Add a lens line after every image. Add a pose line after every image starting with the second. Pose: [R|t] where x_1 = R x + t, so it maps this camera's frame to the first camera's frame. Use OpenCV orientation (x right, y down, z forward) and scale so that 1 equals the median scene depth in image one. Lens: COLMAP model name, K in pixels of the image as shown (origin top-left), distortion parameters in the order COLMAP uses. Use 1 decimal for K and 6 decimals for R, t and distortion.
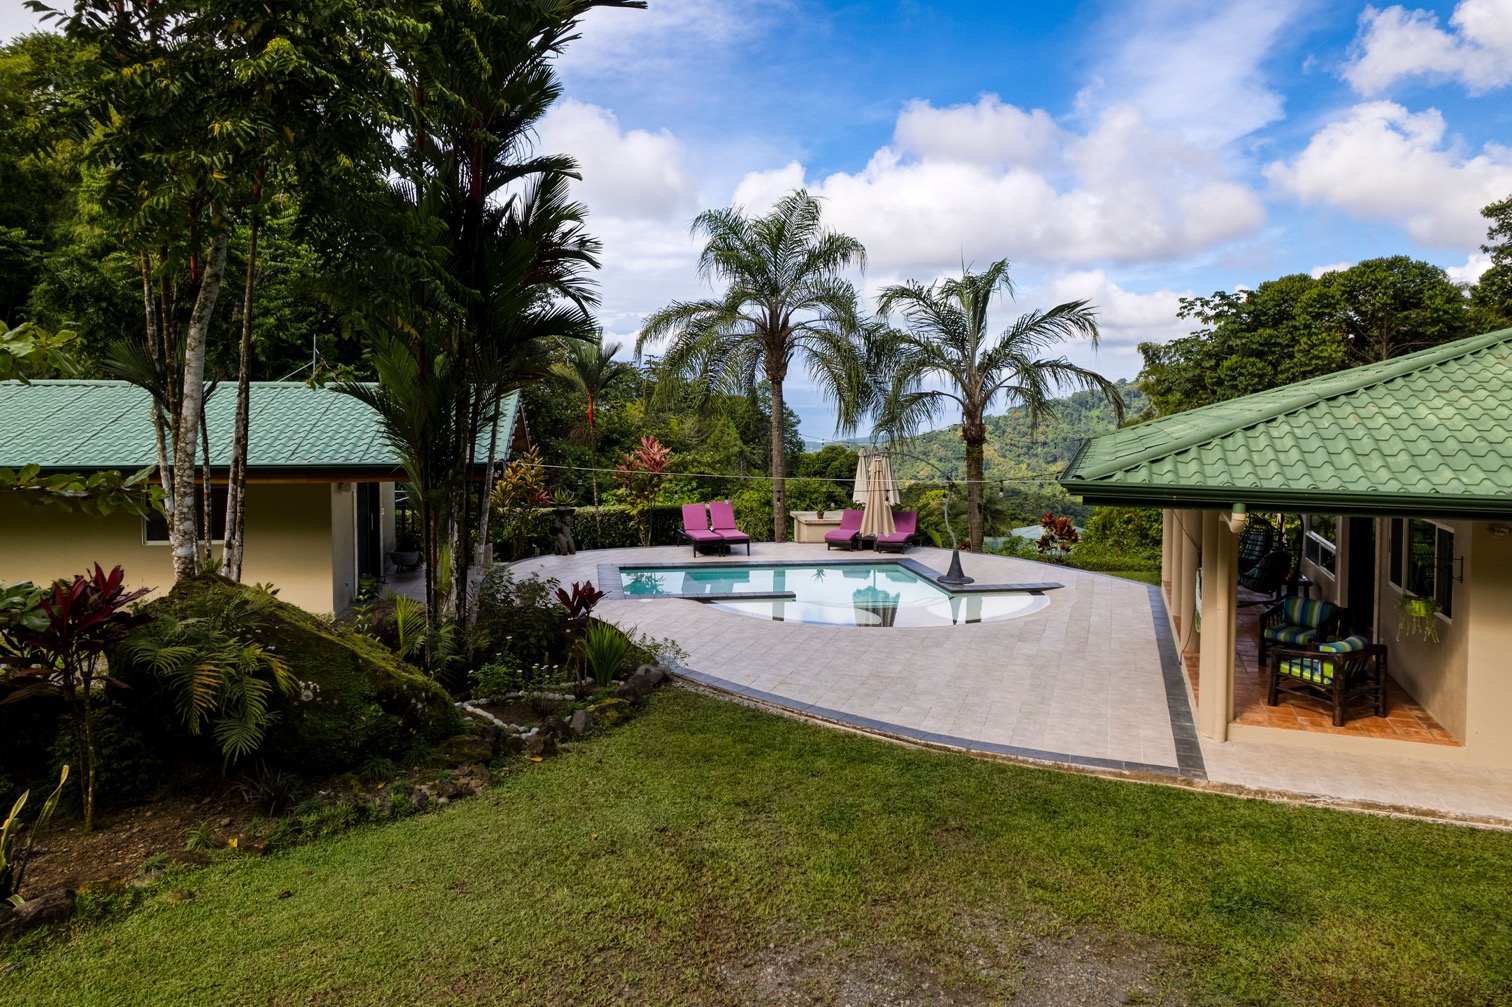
lens RADIAL K [[972.0, 0, 754.8], [0, 972.0, 417.5], [0, 0, 1]] dist [-0.047634, 0.047137]
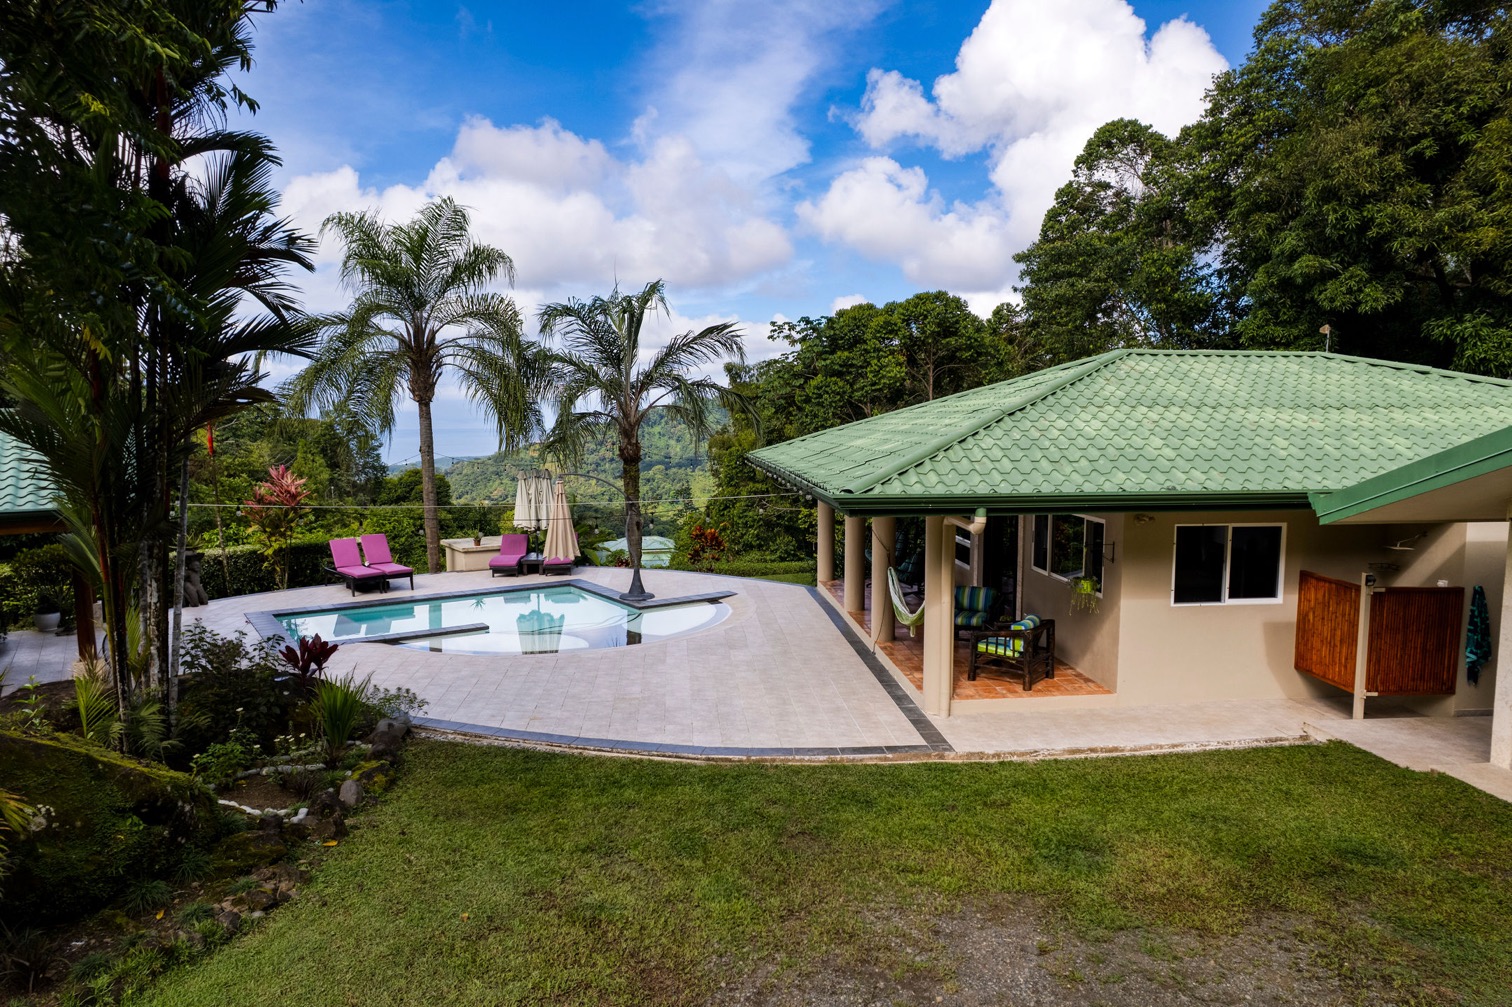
lens RADIAL K [[960.7, 0, 716.4], [0, 960.7, 507.1], [0, 0, 1]] dist [-0.060093, 0.079551]
pose [[0.916498, -0.051048, 0.396769, -0.098569], [0.021810, 0.996726, 0.077860, -0.002643], [-0.399445, -0.062705, 0.914610, 0.042710]]
